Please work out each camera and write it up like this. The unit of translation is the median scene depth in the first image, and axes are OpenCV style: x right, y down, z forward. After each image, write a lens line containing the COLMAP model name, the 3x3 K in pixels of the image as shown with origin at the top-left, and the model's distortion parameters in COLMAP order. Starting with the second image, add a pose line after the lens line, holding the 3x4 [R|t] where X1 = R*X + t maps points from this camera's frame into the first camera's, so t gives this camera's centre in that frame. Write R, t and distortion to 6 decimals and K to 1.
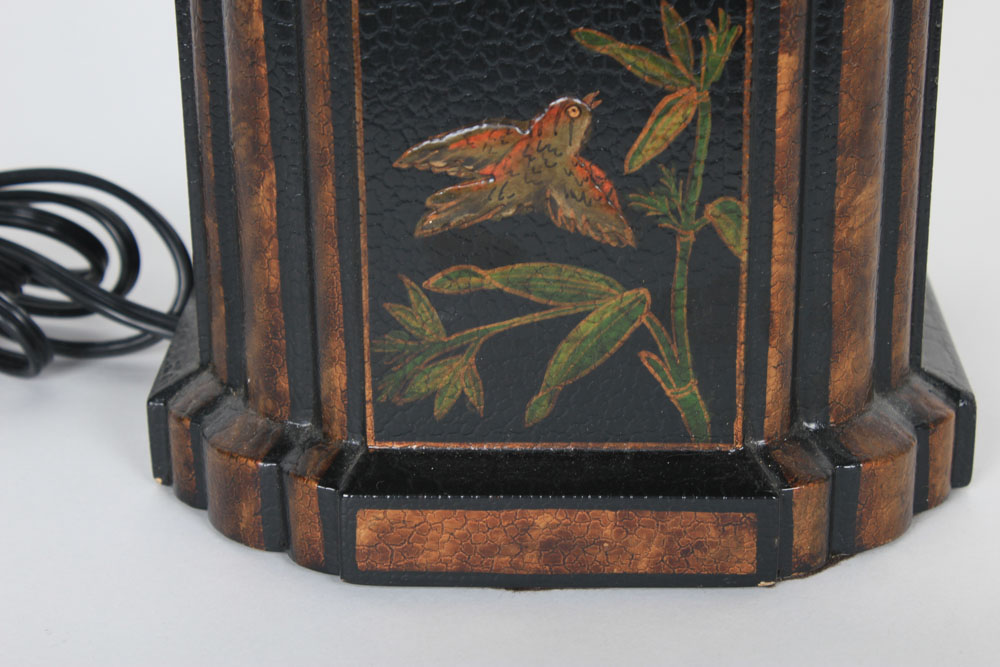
lens RADIAL K [[2472.1, 0, 500.0], [0, 2472.1, 333.5], [0, 0, 1]] dist [0.059672, 0.736962]
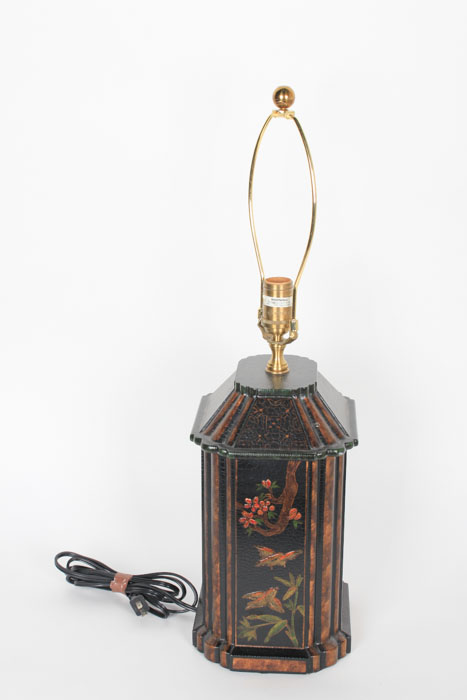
lens RADIAL K [[1109.0, 0, 232.7], [0, 1109.0, 374.0], [0, 0, 1]] dist [-0.006780, 0.036829]
pose [[0.999043, 0.024933, -0.035925, 0.013646], [-0.027991, 0.995788, -0.087310, -0.341603], [0.033597, 0.088232, 0.995533, -1.505765]]
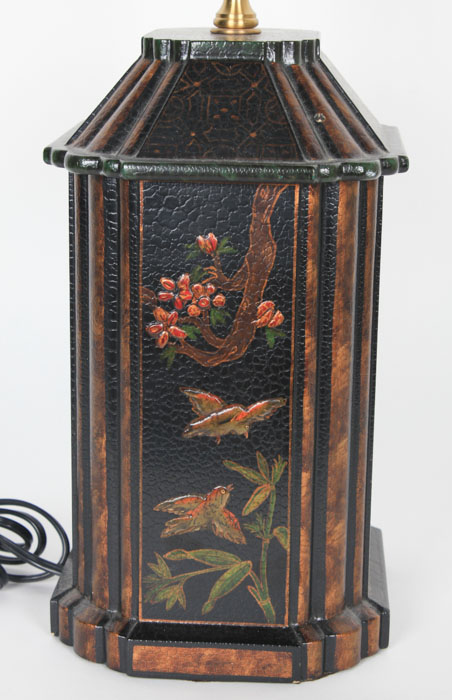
lens RADIAL K [[1652.2, 0, 226.0], [0, 1652.2, 350.0], [0, 0, 1]] dist [0.058465, 0.389856]
pose [[0.999294, 0.032654, -0.018580, 0.057525], [-0.034927, 0.989646, -0.139215, 0.004858], [0.013842, 0.139766, 0.990088, -0.708583]]
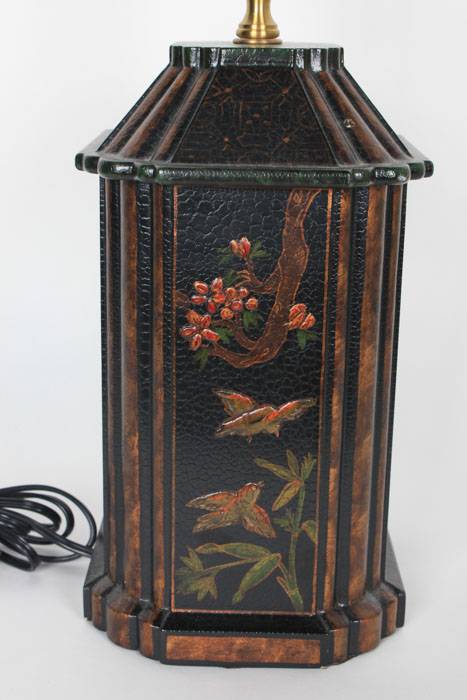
lens RADIAL K [[1260.1, 0, 233.5], [0, 1260.1, 350.0], [0, 0, 1]] dist [-0.001896, 0.091599]
pose [[0.999390, 0.023642, 0.025721, -0.029529], [-0.020545, 0.993193, -0.114651, -0.077296], [-0.028256, 0.114053, 0.993073, -0.356786]]
